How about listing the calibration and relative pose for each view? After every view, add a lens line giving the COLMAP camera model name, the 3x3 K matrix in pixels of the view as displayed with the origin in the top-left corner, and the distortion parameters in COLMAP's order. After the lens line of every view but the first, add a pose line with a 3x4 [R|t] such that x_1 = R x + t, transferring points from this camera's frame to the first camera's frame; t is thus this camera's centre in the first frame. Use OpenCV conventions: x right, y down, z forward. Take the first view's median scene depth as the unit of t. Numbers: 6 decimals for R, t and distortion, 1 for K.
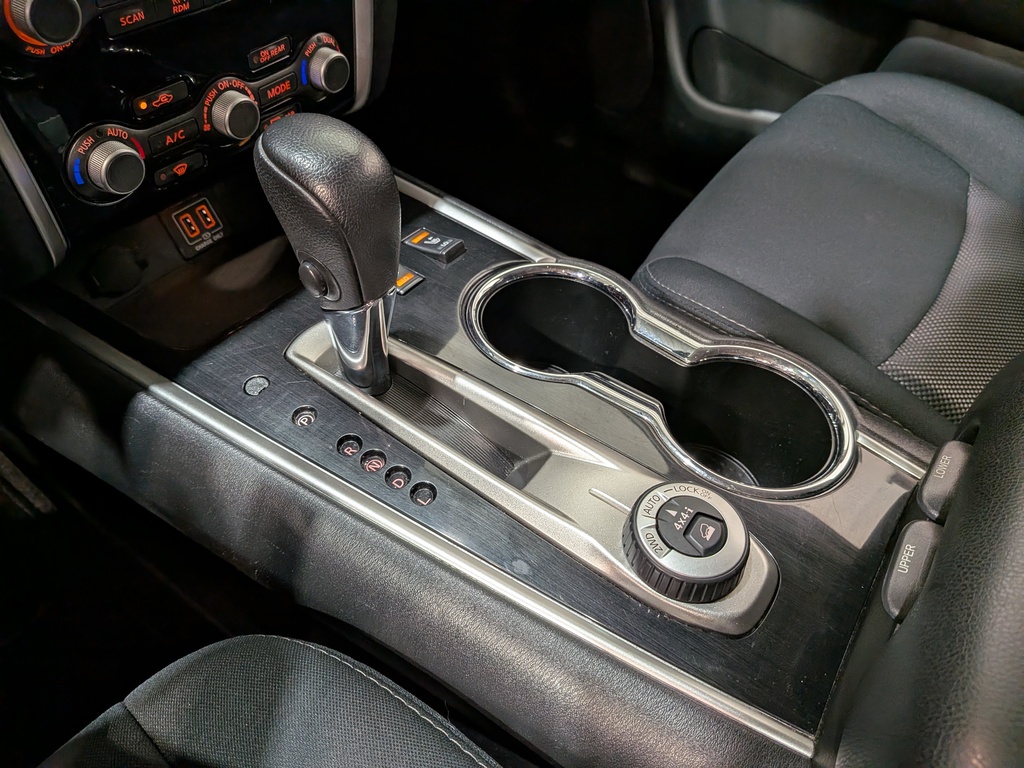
lens RADIAL K [[748.7, 0, 494.3], [0, 748.7, 369.6], [0, 0, 1]] dist [0.056057, -0.099622]
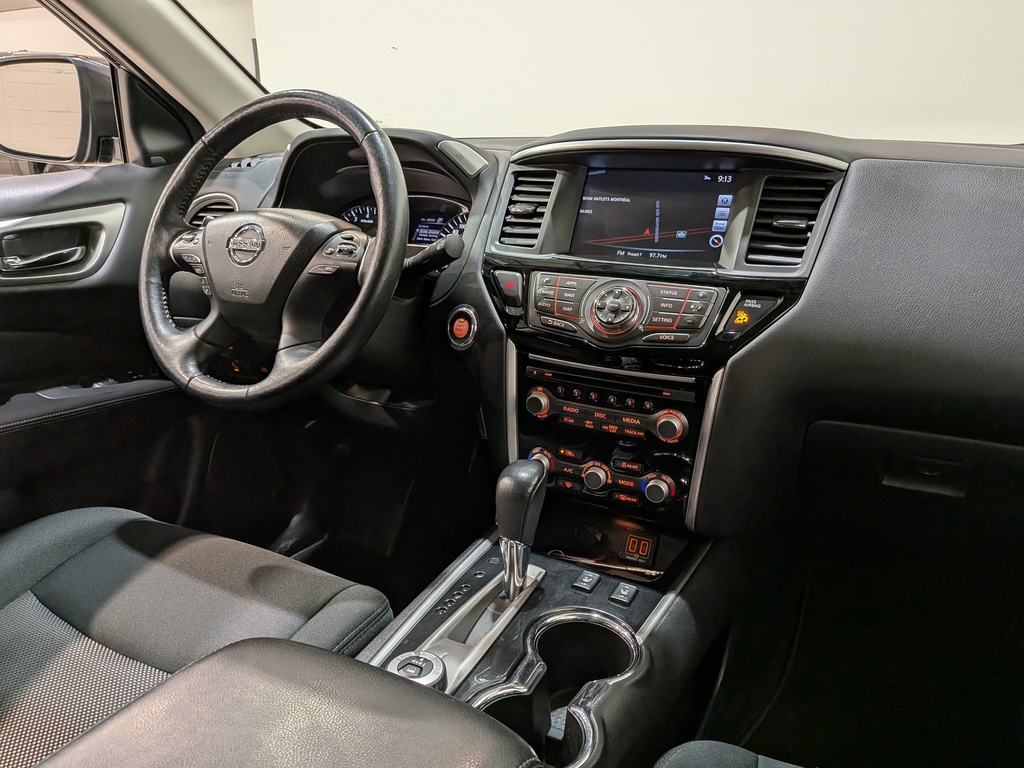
lens RADIAL K [[748.7, 0, 510.7], [0, 748.7, 391.4], [0, 0, 1]] dist [0.056057, -0.099622]
pose [[0.154393, 0.243500, -0.957534, 1.597944], [-0.724992, 0.686341, 0.057638, -0.458886], [0.671230, 0.685305, 0.282502, 0.078601]]
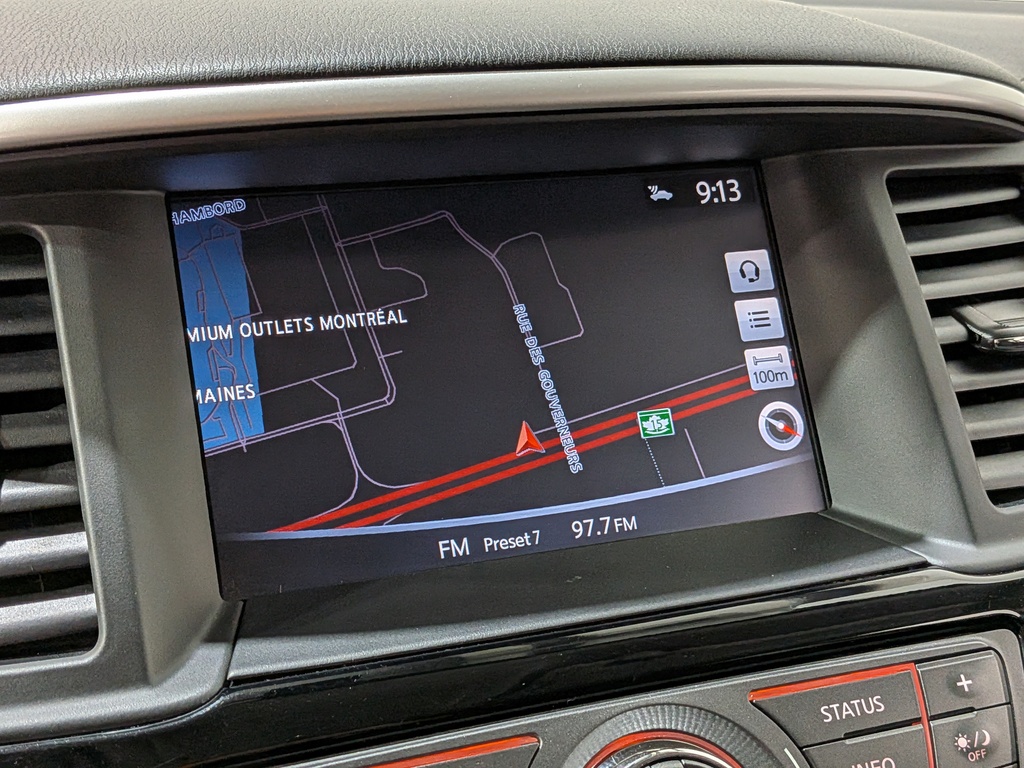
lens RADIAL K [[1491.3, 0, 515.2], [0, 1491.3, 384.5], [0, 0, 1]] dist [0.057910, 0.000000]
pose [[0.840925, 0.069440, -0.536678, -0.006948], [-0.349052, 0.827453, -0.439869, -0.510400], [0.413531, 0.557226, 0.720063, -0.128121]]
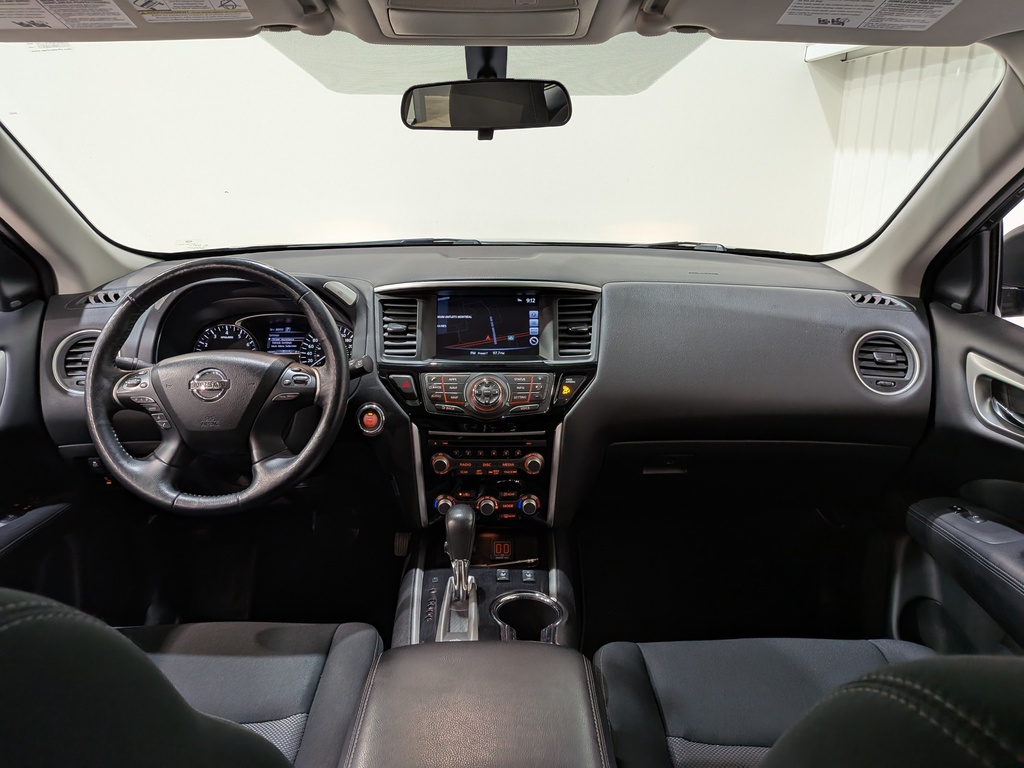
lens RADIAL K [[748.7, 0, 509.2], [0, 748.7, 387.8], [0, 0, 1]] dist [0.056057, -0.099622]
pose [[0.598402, 0.158268, -0.785409, 2.108357], [-0.558516, 0.785247, -0.267298, 0.055938], [0.574435, 0.598614, 0.558288, -0.999278]]
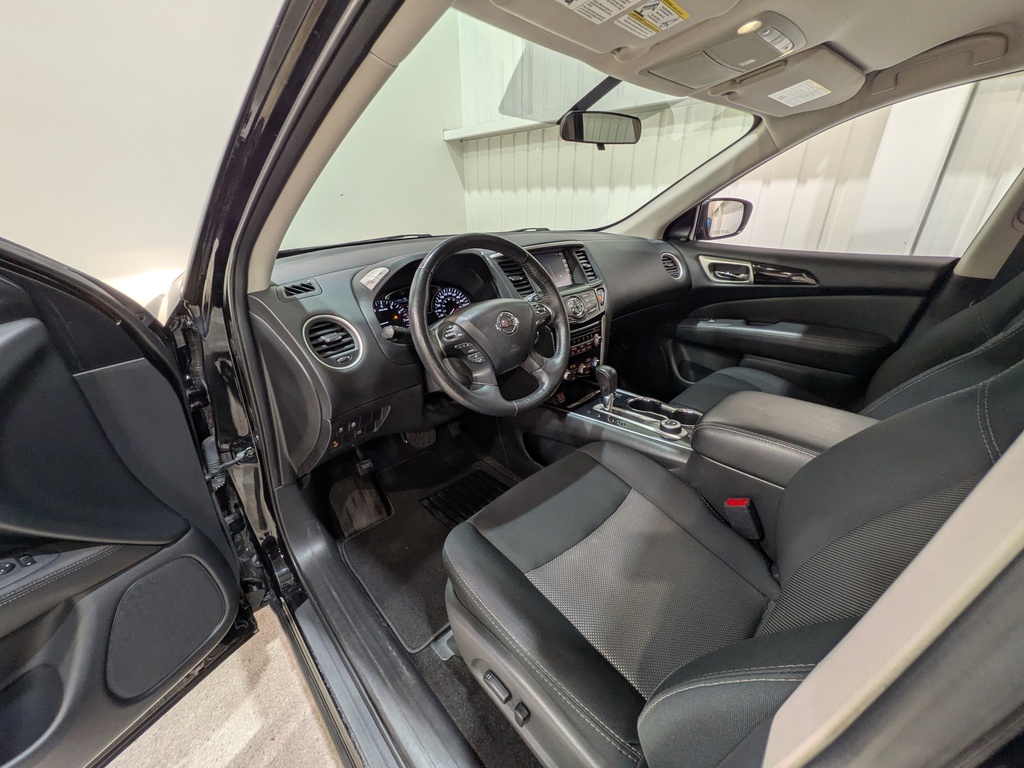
lens RADIAL K [[410.3, 0, 524.1], [0, 410.3, 379.1], [0, 0, 1]] dist [-0.006143, -0.000261]
pose [[0.981287, -0.026630, -0.190698, -0.194001], [-0.055549, 0.909127, -0.412799, 1.037264], [0.184362, 0.415667, 0.890635, -1.823760]]
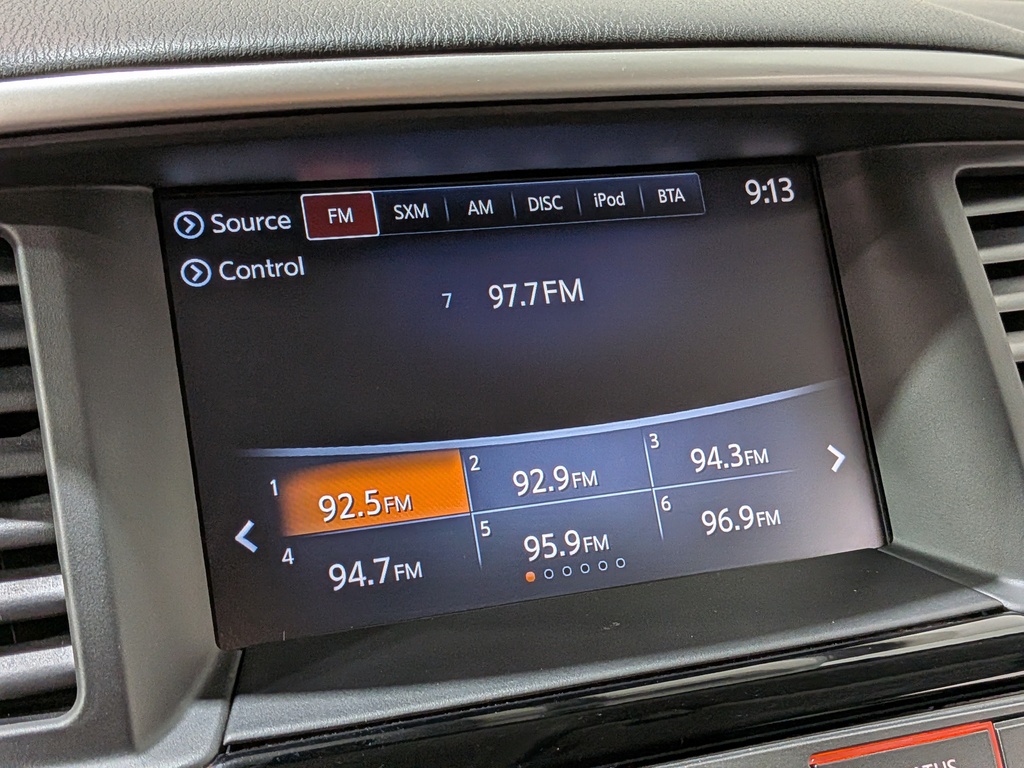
lens RADIAL K [[1491.3, 0, 522.0], [0, 1491.3, 433.0], [0, 0, 1]] dist [0.057910, 0.000000]
pose [[0.842300, 0.092922, -0.530939, -0.079733], [-0.352663, 0.839937, -0.412475, -0.563106], [0.407627, 0.534670, 0.740249, -0.067549]]
